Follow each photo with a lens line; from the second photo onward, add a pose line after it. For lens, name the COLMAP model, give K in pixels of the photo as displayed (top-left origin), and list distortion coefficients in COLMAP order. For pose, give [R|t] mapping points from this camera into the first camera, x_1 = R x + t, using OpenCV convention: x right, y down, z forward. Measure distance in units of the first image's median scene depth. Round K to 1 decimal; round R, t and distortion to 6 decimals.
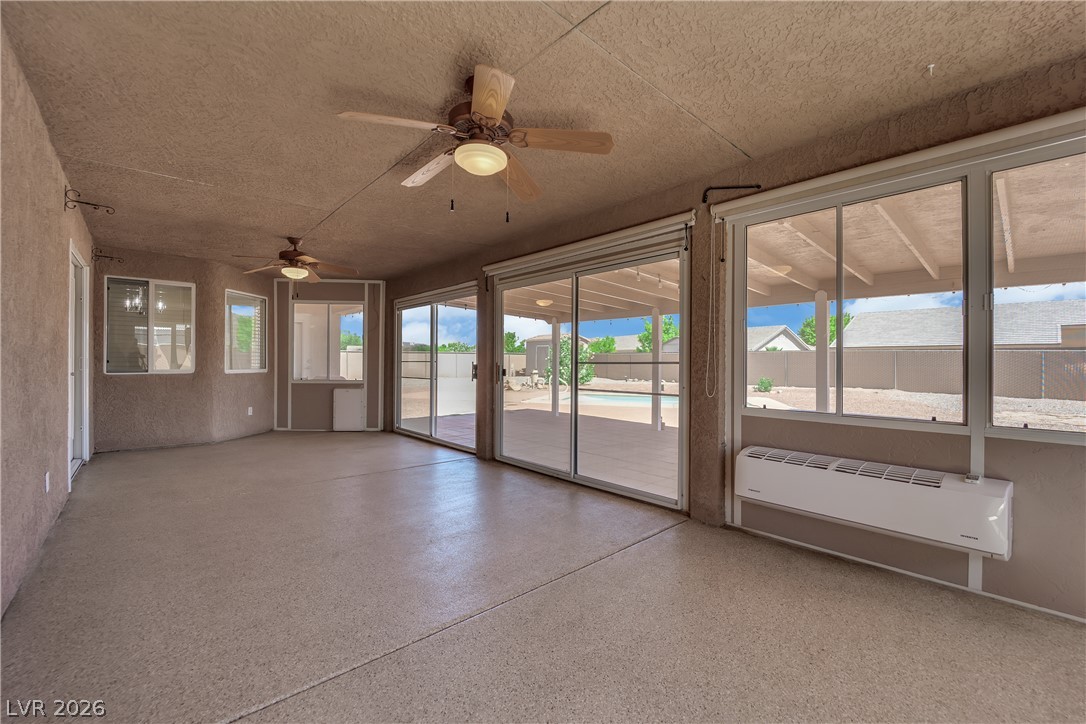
lens RADIAL K [[438.4, 0, 545.9], [0, 438.4, 364.7], [0, 0, 1]] dist [-0.010890, -0.002786]
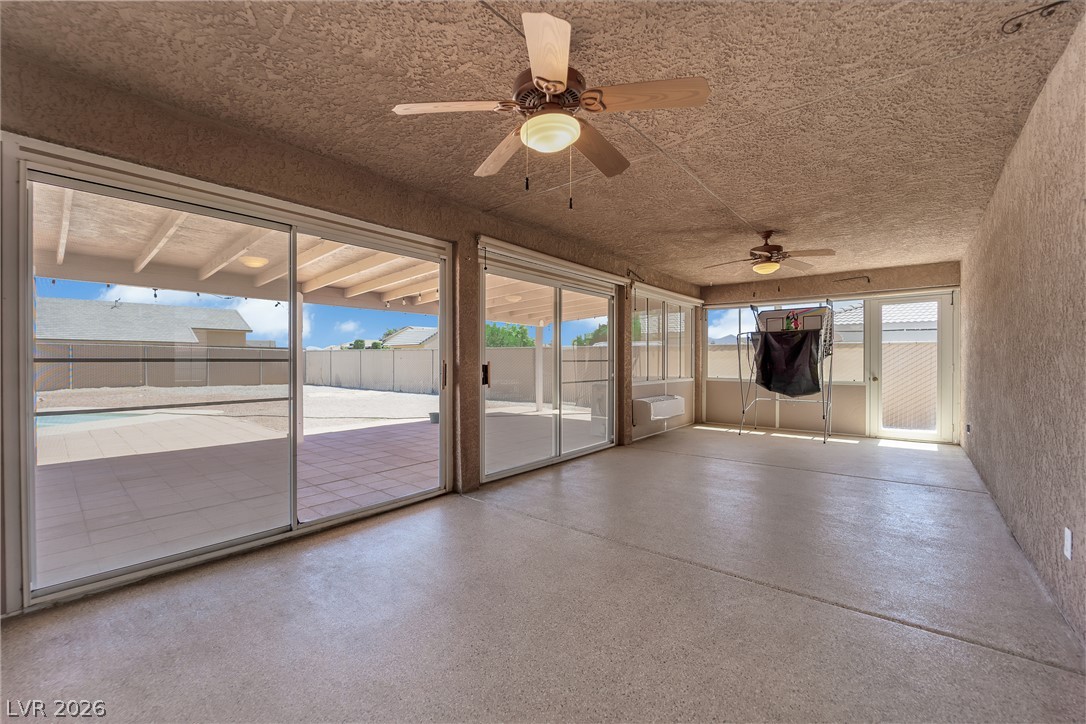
lens RADIAL K [[438.4, 0, 546.0], [0, 438.4, 361.9], [0, 0, 1]] dist [-0.010890, -0.002786]
pose [[-0.108139, -0.008048, 0.994103, -0.911467], [-0.000524, 0.999968, 0.008039, -0.010429], [-0.994136, 0.000349, -0.108140, 0.966366]]
